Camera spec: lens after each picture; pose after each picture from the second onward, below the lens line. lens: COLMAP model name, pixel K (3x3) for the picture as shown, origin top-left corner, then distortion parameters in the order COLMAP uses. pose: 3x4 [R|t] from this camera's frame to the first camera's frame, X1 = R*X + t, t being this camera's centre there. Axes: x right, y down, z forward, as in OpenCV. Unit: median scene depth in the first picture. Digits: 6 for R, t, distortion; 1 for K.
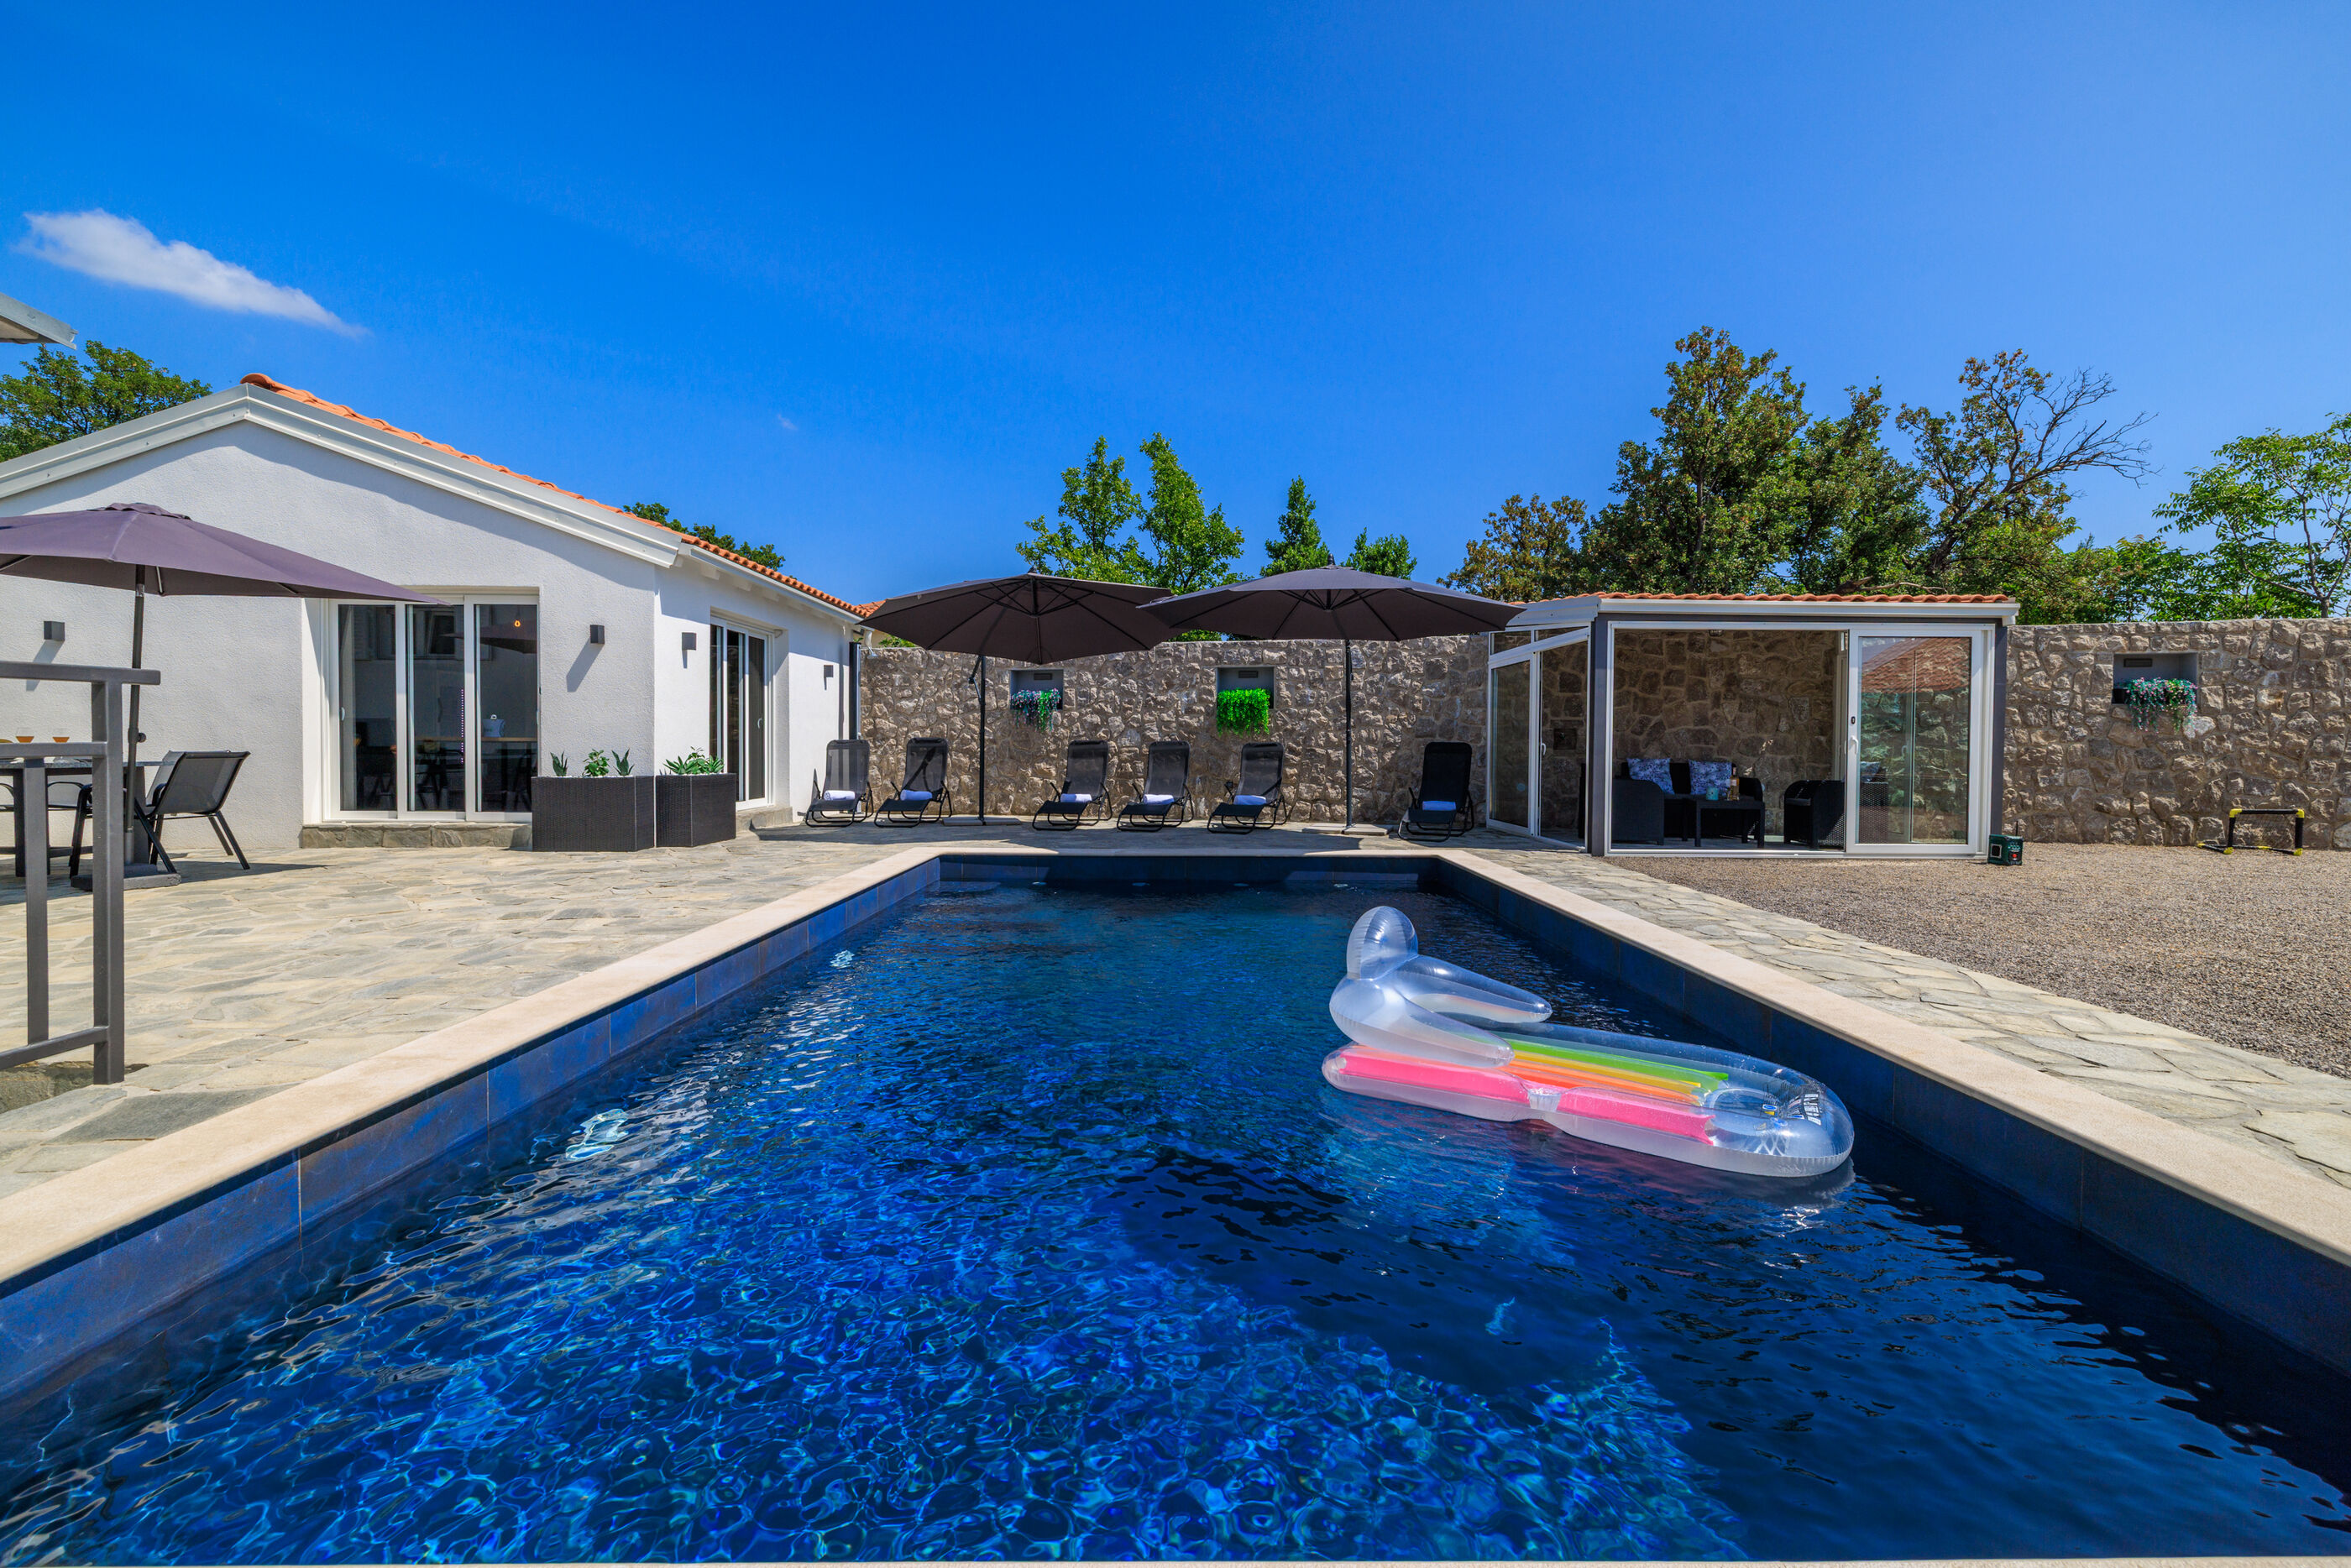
lens RADIAL K [[996.3, 0, 1188.2], [0, 996.3, 760.3], [0, 0, 1]] dist [0.002248, 0.000425]
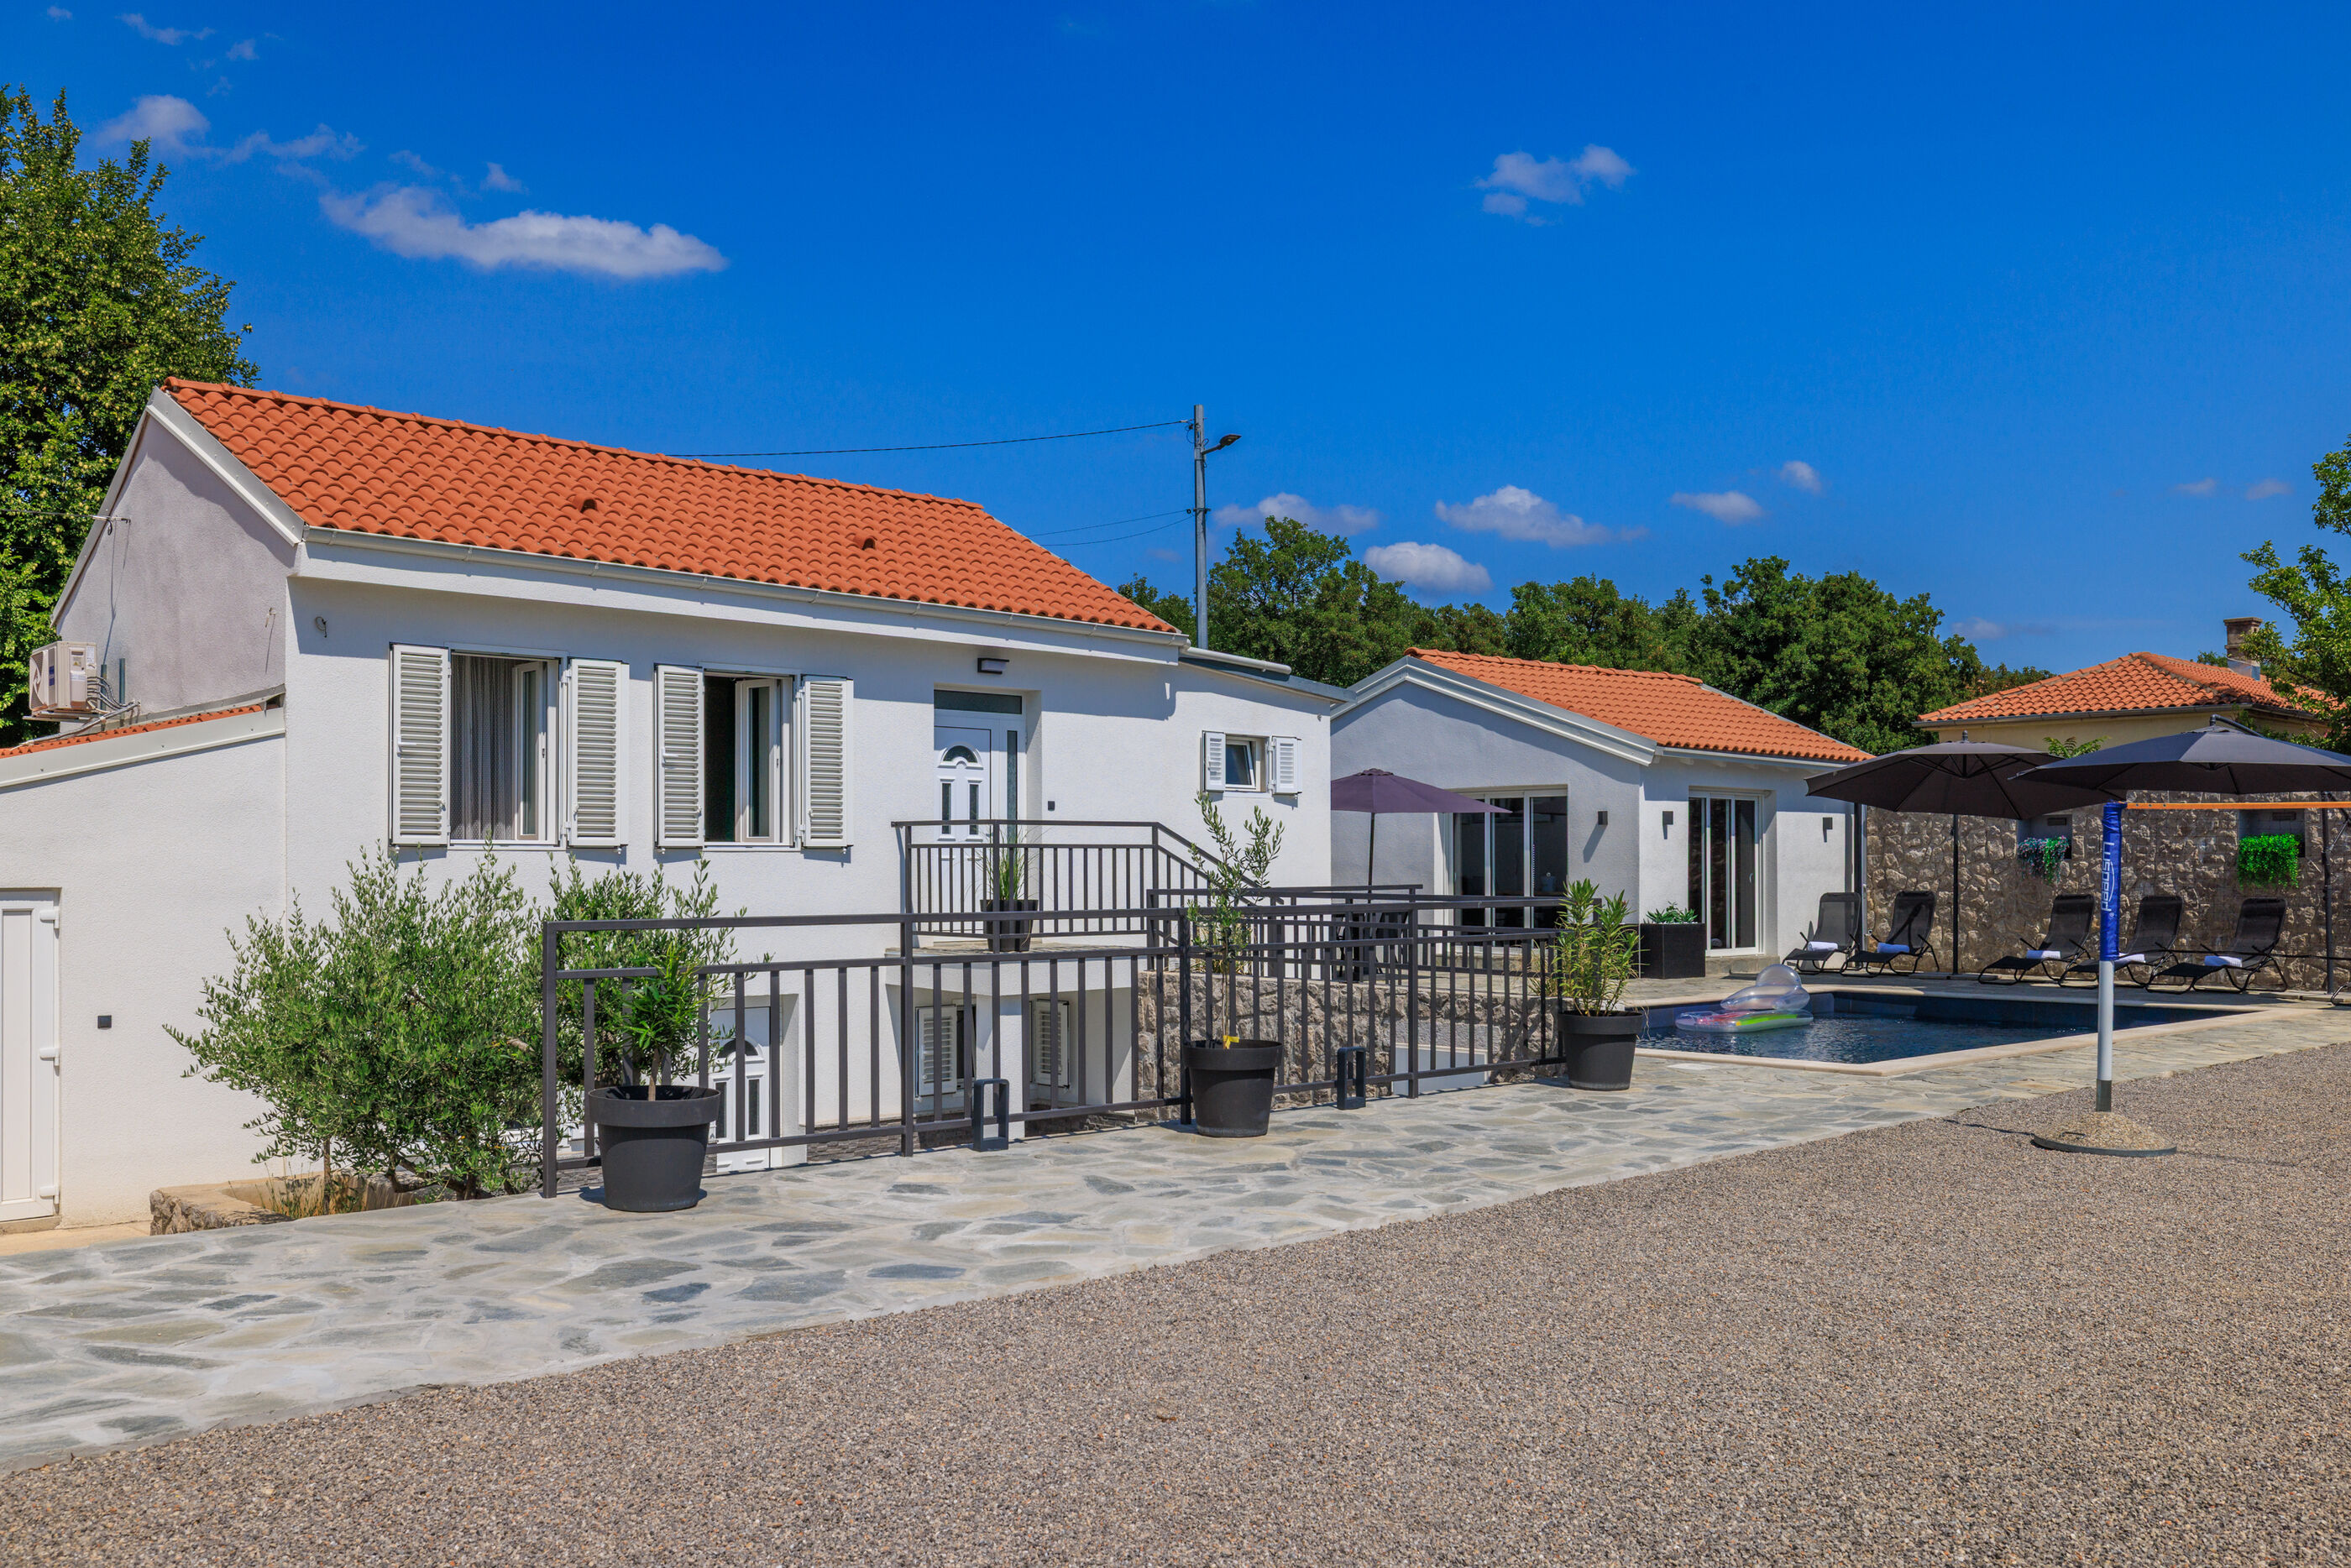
lens RADIAL K [[1977.7, 0, 1153.2], [0, 1977.7, 861.2], [0, 0, 1]] dist [-0.008202, 0.006896]
pose [[0.667001, -0.009040, -0.745002, 0.688079], [-0.008407, 0.999771, -0.019659, -0.007466], [0.745010, 0.019376, 0.666772, -0.855309]]
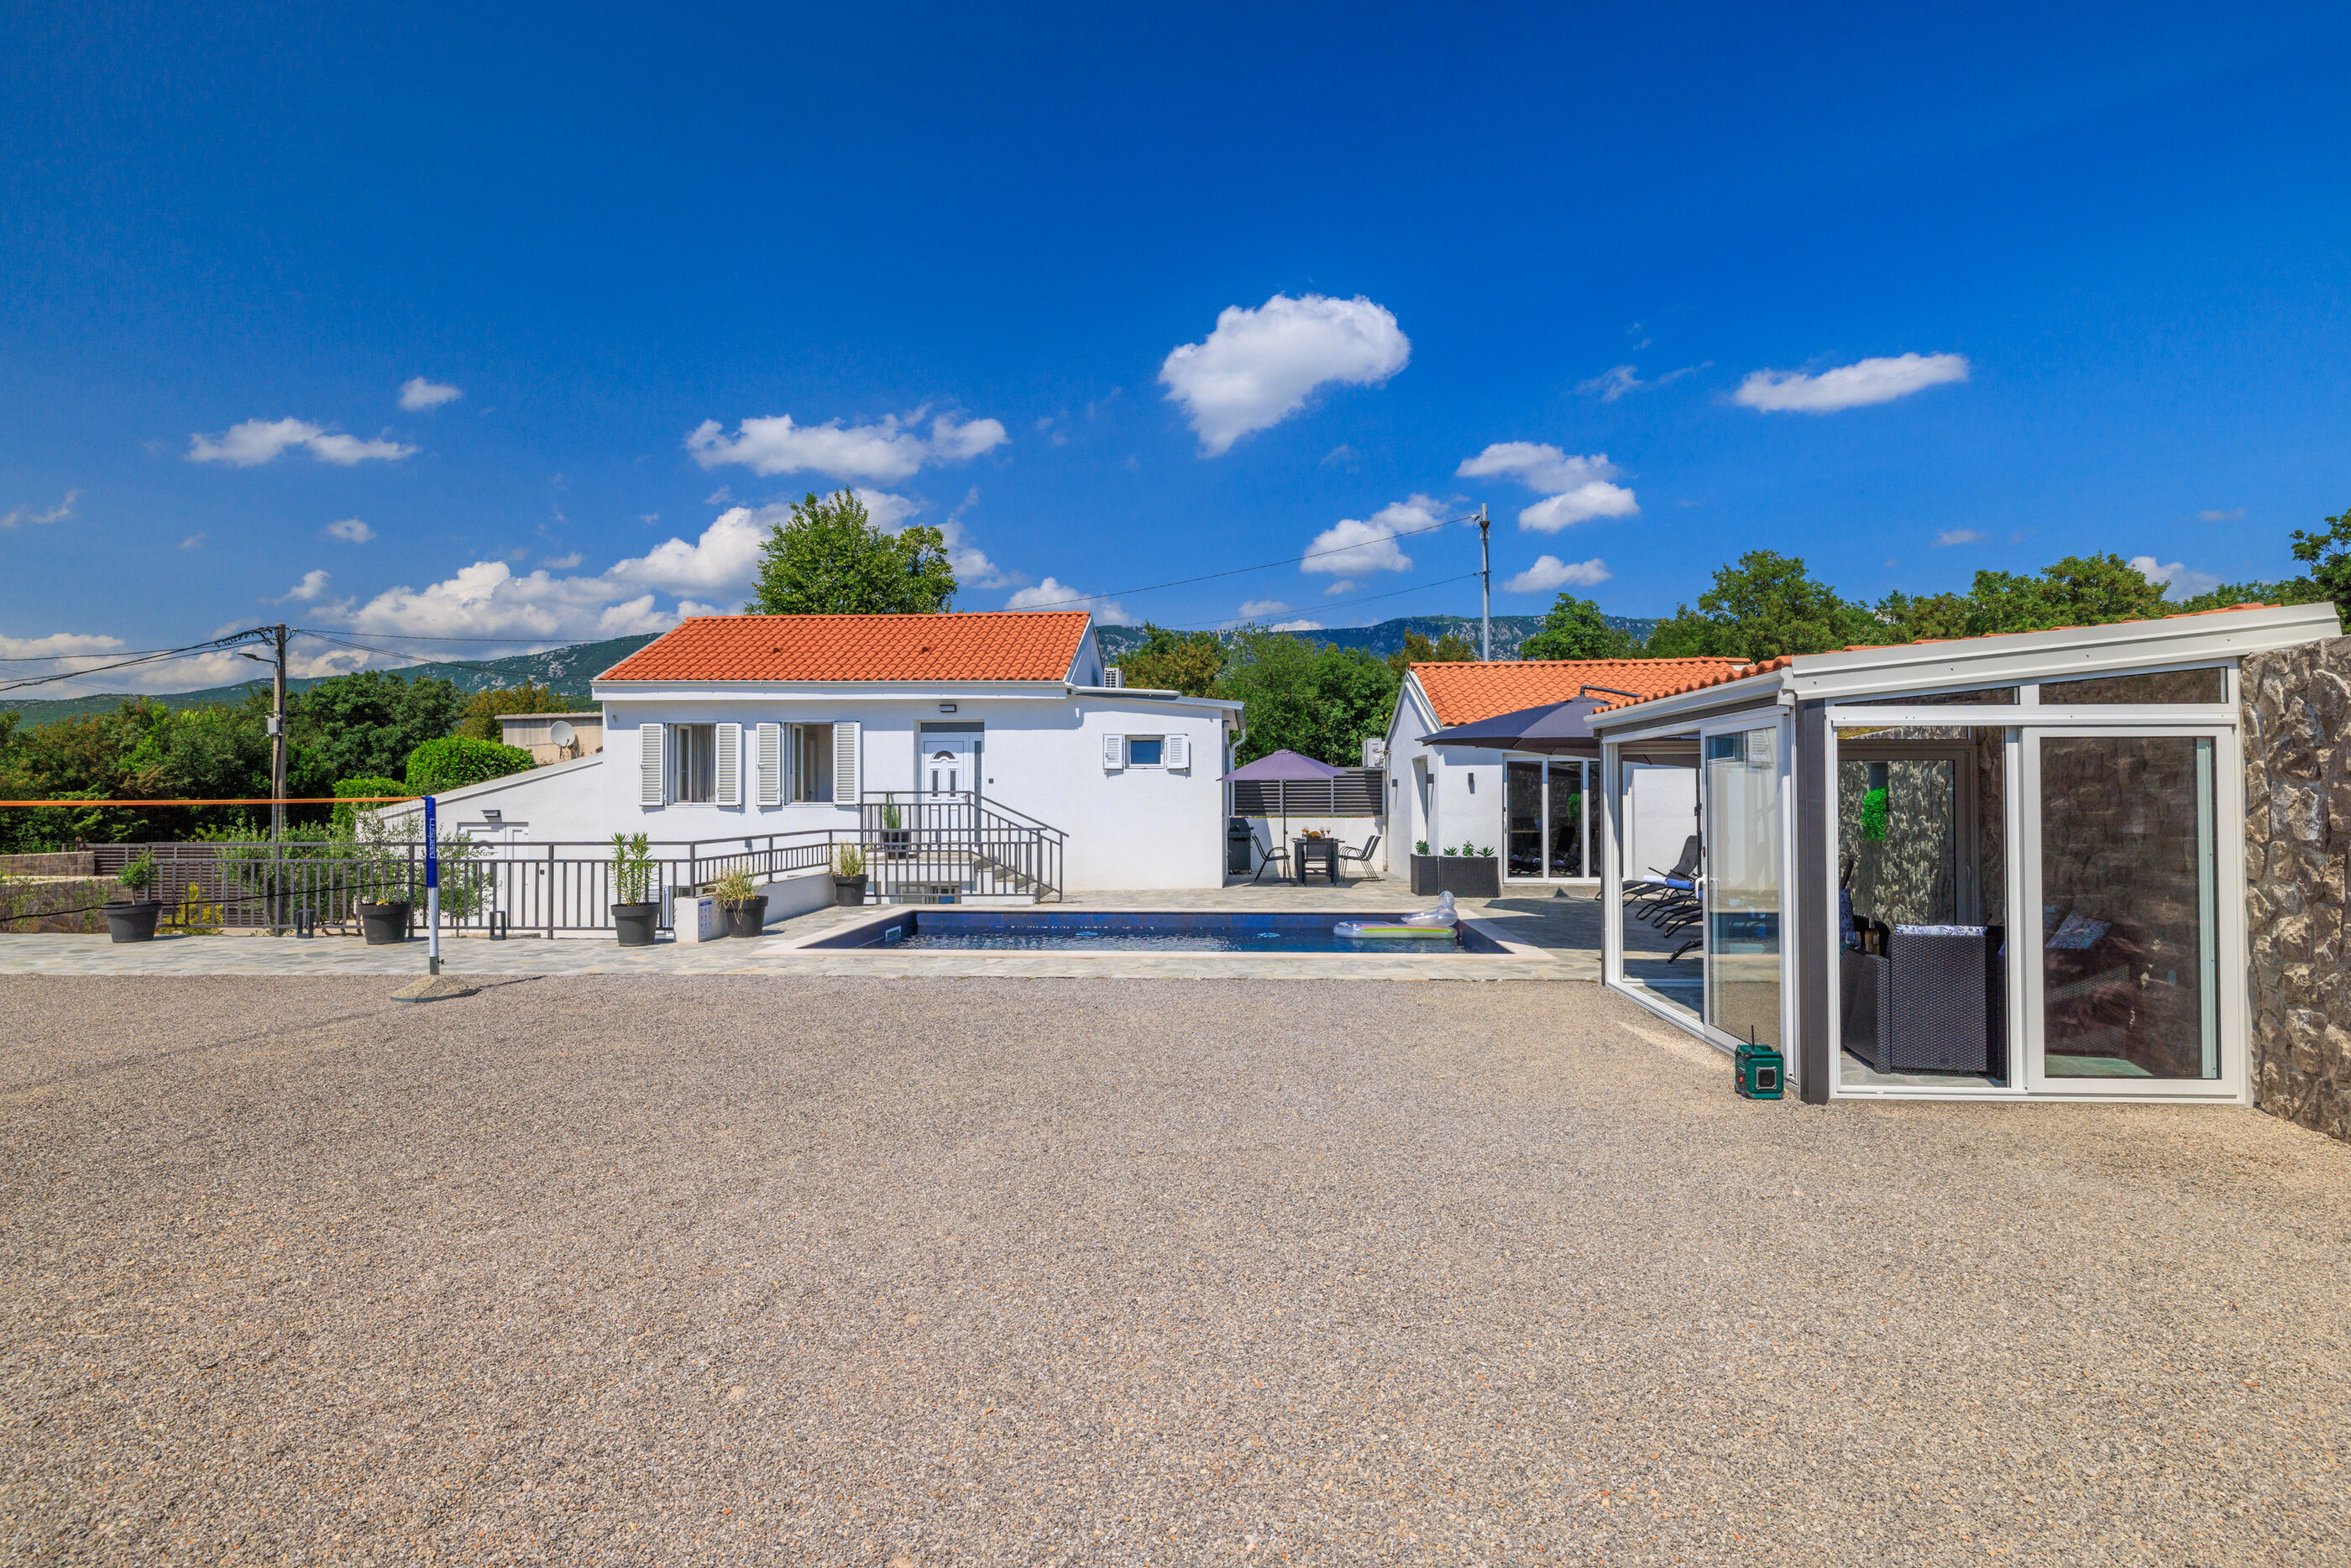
lens RADIAL K [[1146.5, 0, 1172.5], [0, 1146.5, 786.1], [0, 0, 1]] dist [-0.001170, 0.000285]
pose [[-0.090274, -0.017025, -0.995771, 1.095927], [-0.014473, 0.999771, -0.015781, -0.049711], [0.995812, 0.012987, -0.090500, 0.494160]]
